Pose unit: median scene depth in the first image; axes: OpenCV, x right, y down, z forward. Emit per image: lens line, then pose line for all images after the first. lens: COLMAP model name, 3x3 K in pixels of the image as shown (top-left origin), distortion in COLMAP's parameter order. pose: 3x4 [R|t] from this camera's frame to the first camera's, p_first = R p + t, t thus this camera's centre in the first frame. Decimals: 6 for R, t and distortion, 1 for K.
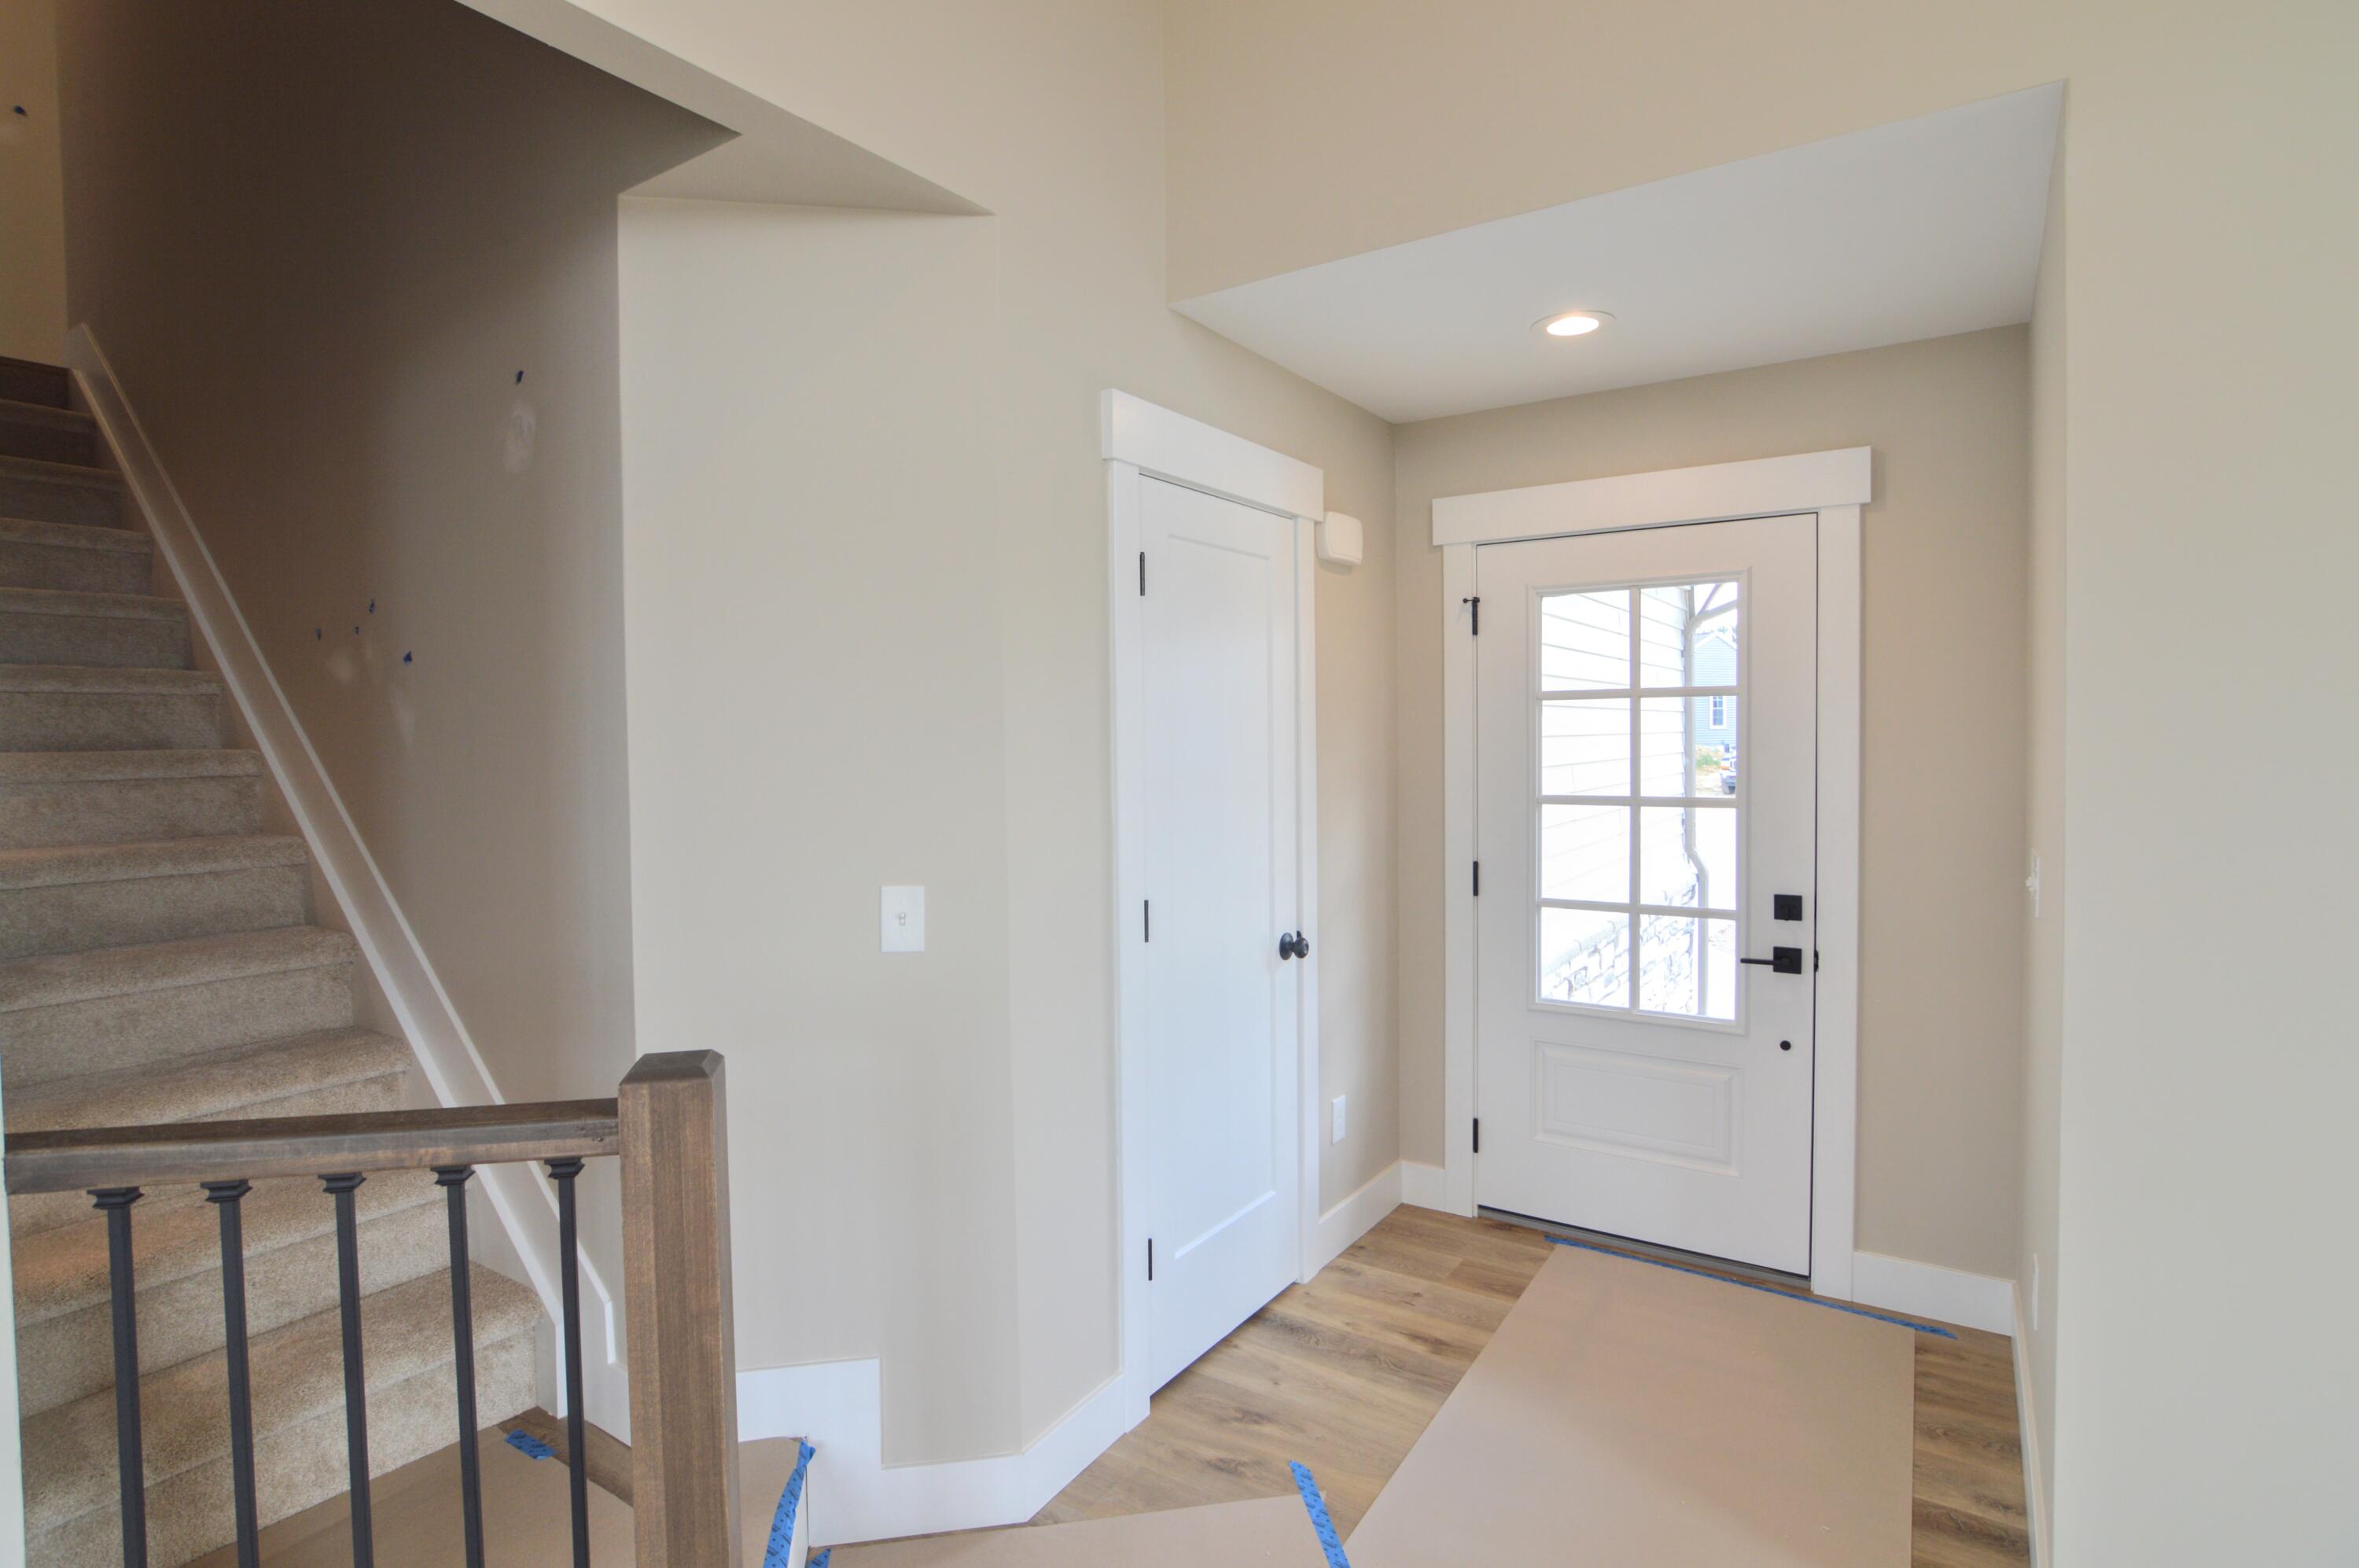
lens RADIAL K [[1183.0, 0, 1178.9], [0, 1183.0, 771.9], [0, 0, 1]] dist [-0.025831, 0.005231]
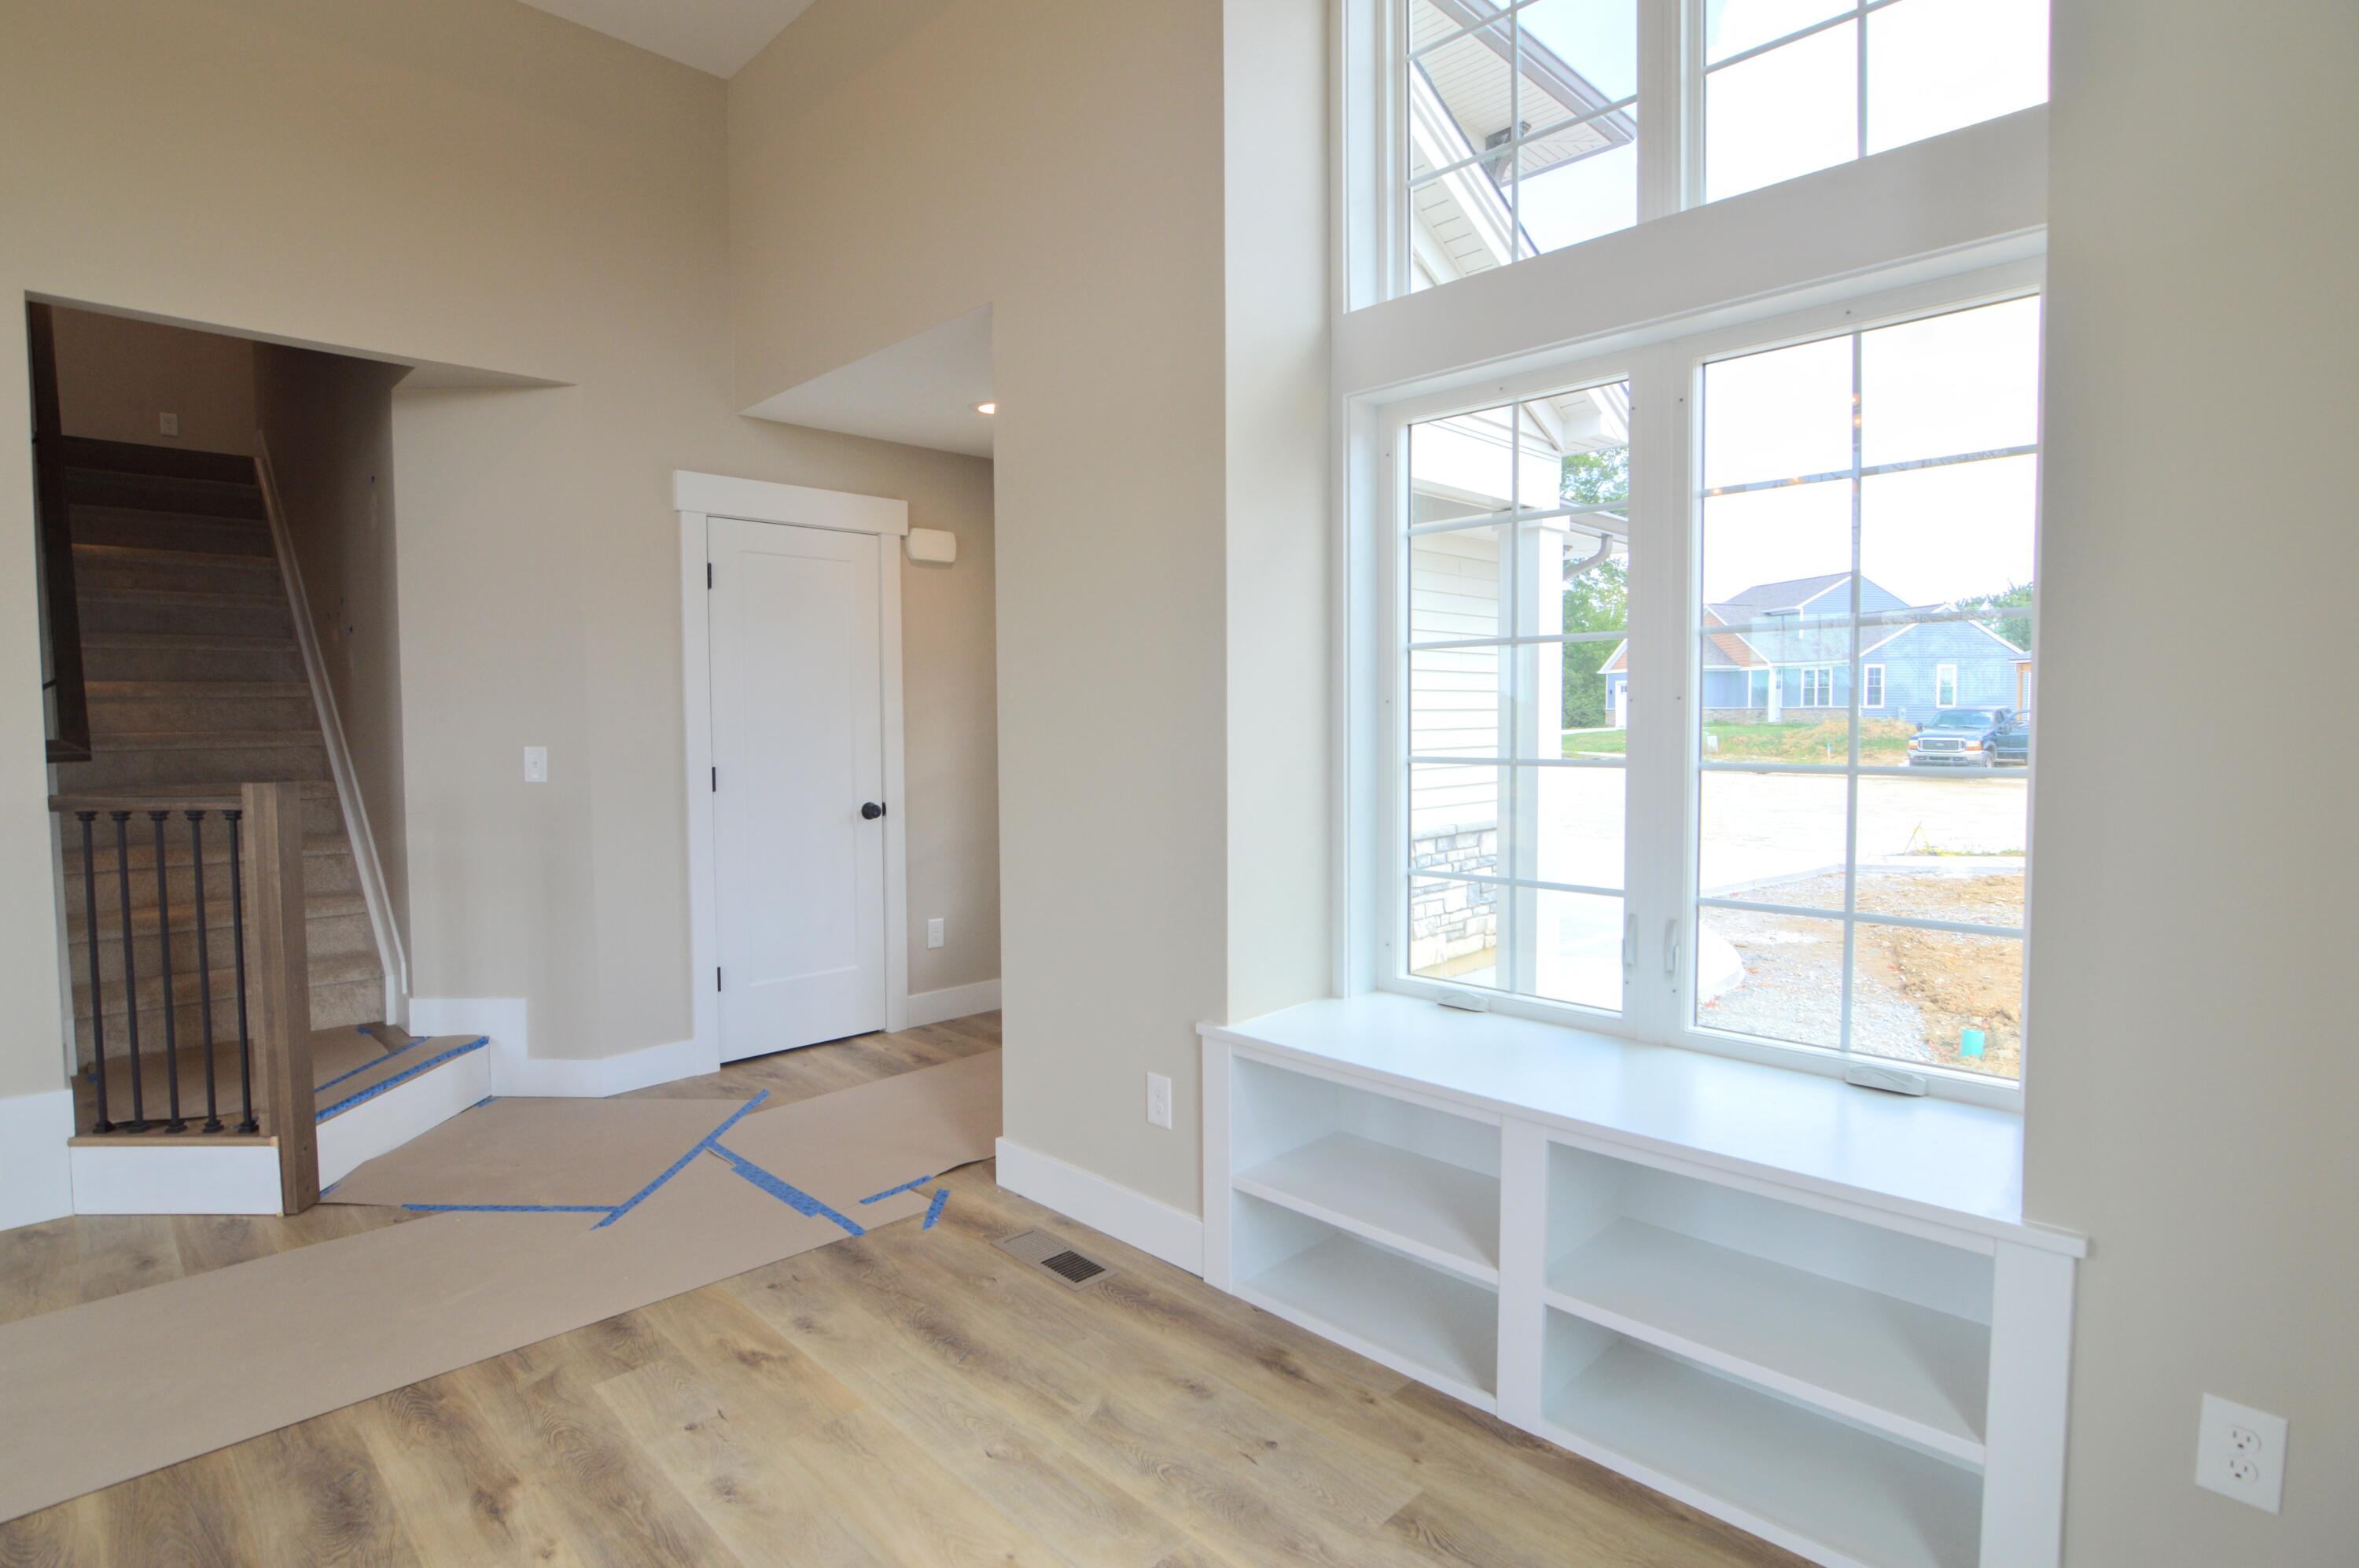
lens RADIAL K [[1183.0, 0, 1179.2], [0, 1183.0, 776.0], [0, 0, 1]] dist [-0.025831, 0.005231]
pose [[0.979855, 0.015747, -0.199088, 0.778559], [-0.011999, 0.999728, 0.020021, 0.063676], [0.199349, -0.017229, 0.979777, -0.428022]]
